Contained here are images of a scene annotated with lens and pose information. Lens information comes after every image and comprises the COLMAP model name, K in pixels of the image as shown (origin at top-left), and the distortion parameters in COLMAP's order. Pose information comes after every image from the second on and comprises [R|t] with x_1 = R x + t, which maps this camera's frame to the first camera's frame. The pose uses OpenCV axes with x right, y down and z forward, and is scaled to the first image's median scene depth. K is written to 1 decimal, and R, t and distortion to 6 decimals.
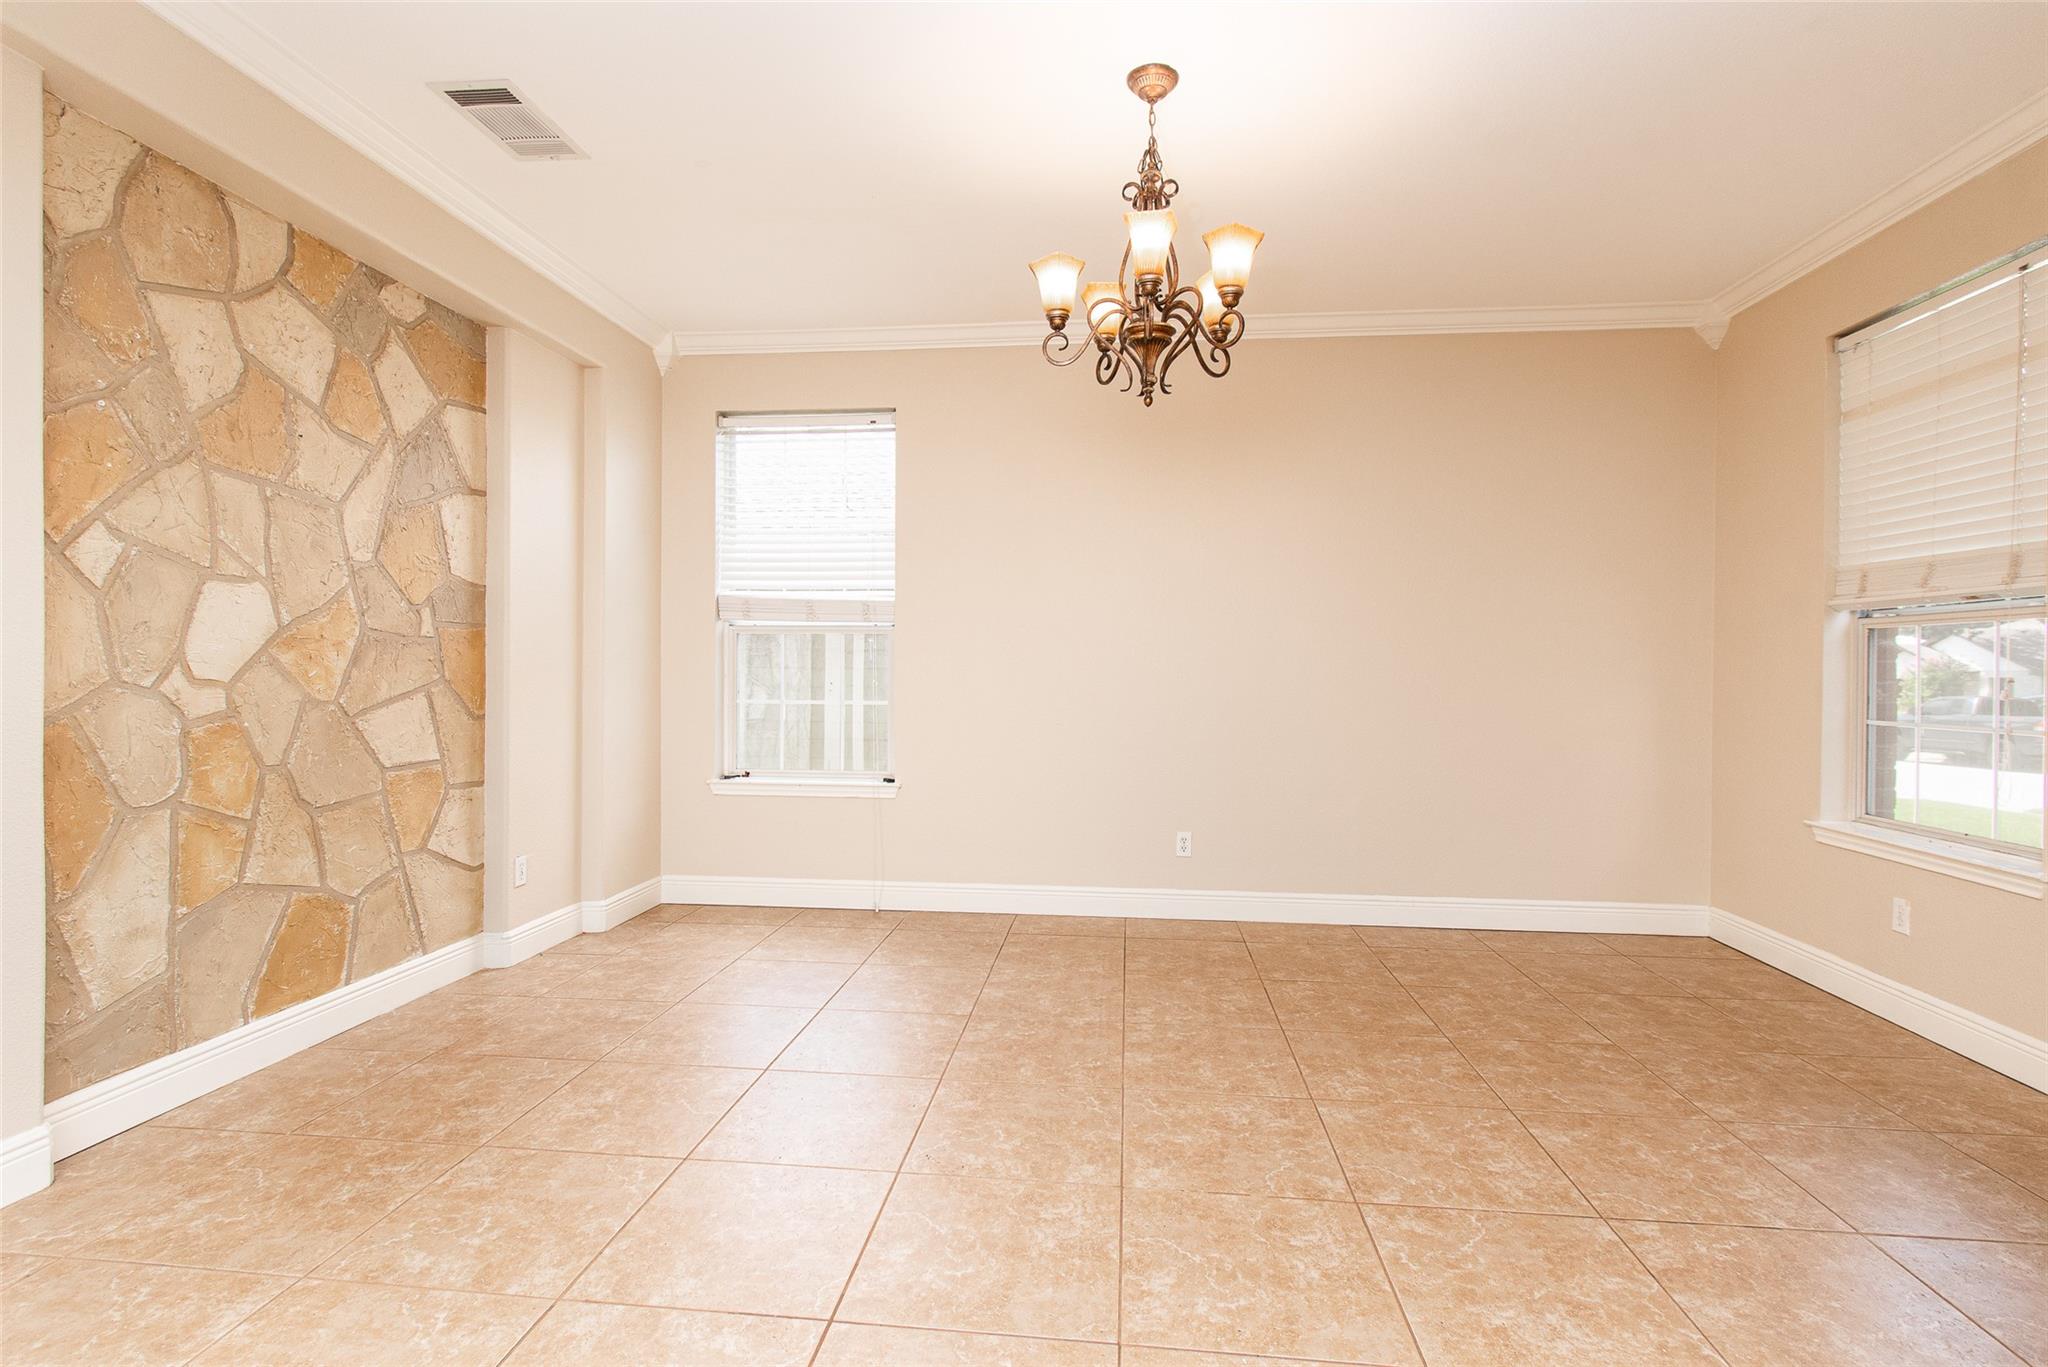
lens RADIAL K [[971.9, 0, 1018.5], [0, 971.9, 682.4], [0, 0, 1]] dist [-0.000241, -0.004788]
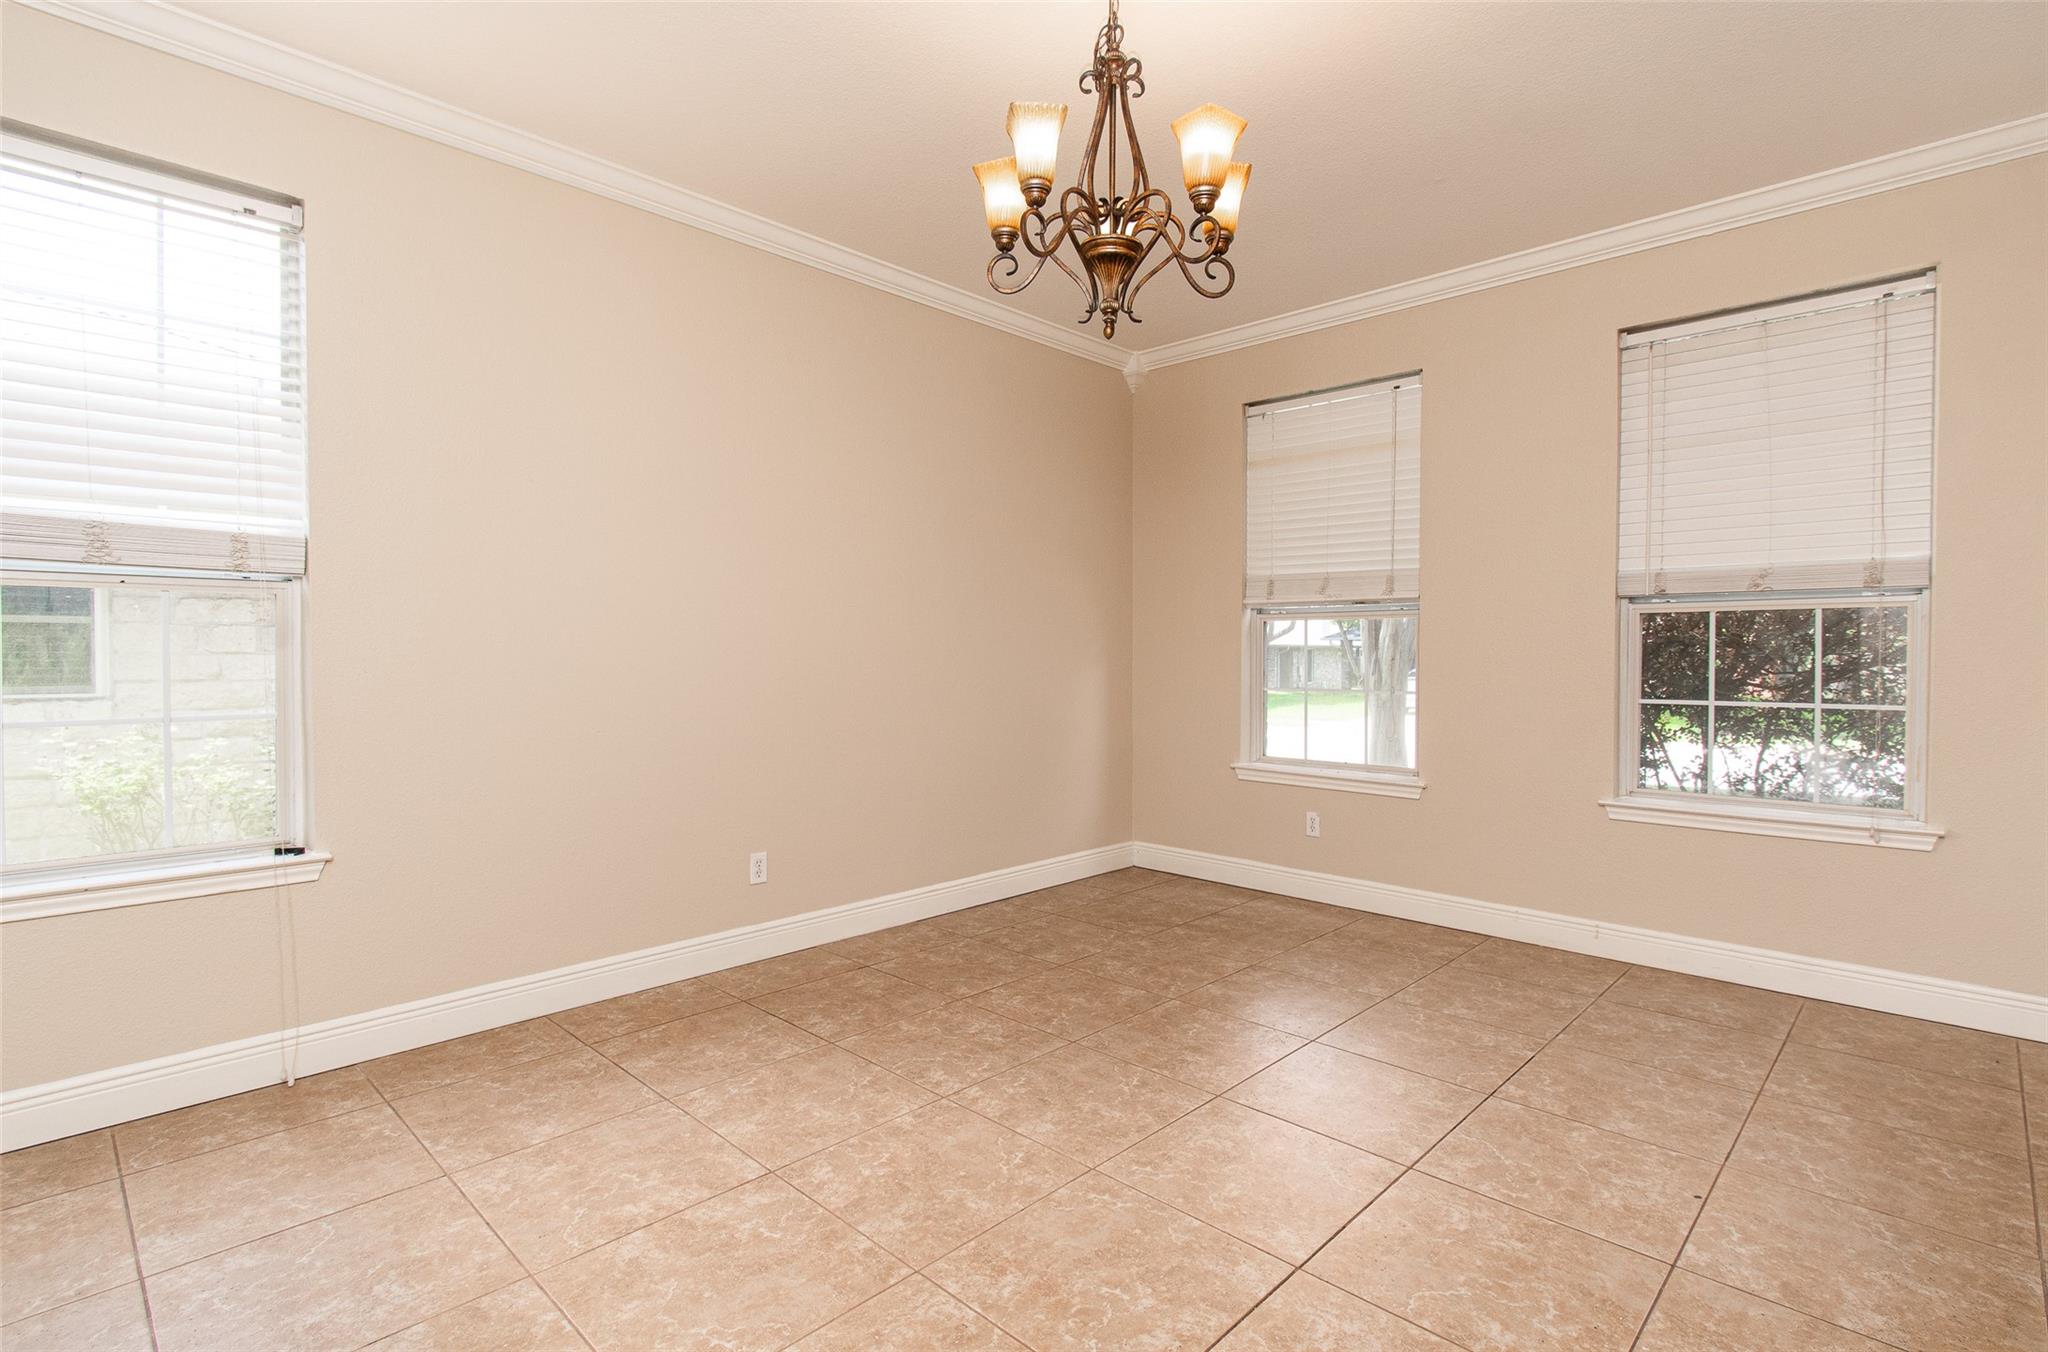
lens RADIAL K [[971.9, 0, 1022.4], [0, 971.9, 688.8], [0, 0, 1]] dist [-0.000241, -0.004788]
pose [[0.614136, -0.036387, 0.788361, -0.478685], [0.014815, 0.999292, 0.034581, -0.015134], [-0.789061, -0.009558, 0.614240, 0.463771]]
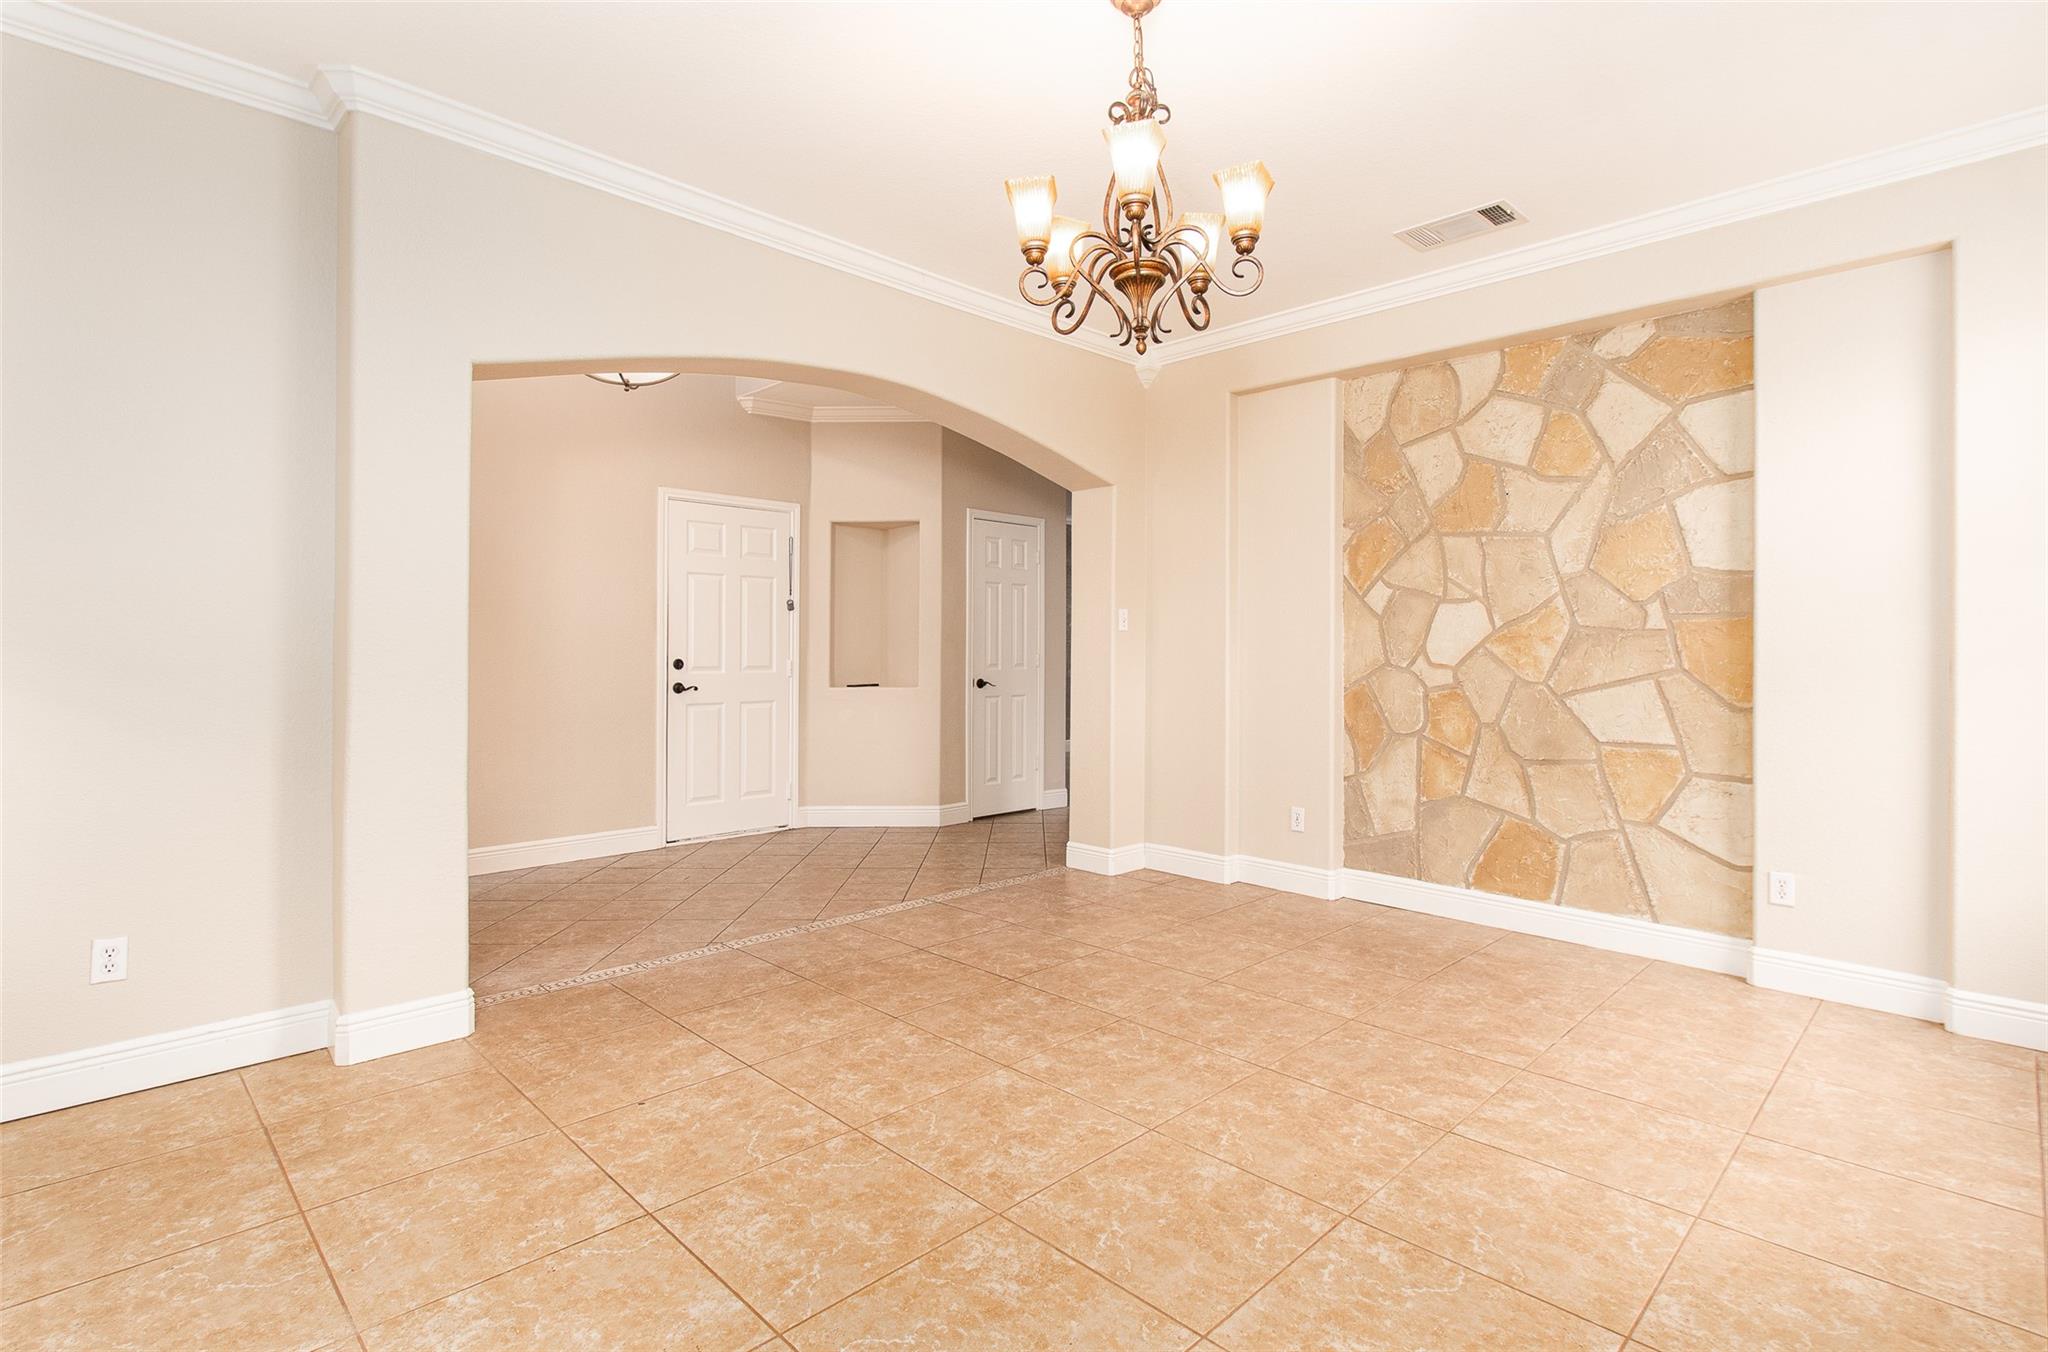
lens RADIAL K [[971.9, 0, 1040.9], [0, 971.9, 656.3], [0, 0, 1]] dist [-0.000241, -0.004788]
pose [[-0.613617, -0.003486, -0.789596, 0.738837], [-0.018821, 0.999771, 0.010212, -0.016847], [0.789379, 0.021127, -0.613542, 1.236173]]
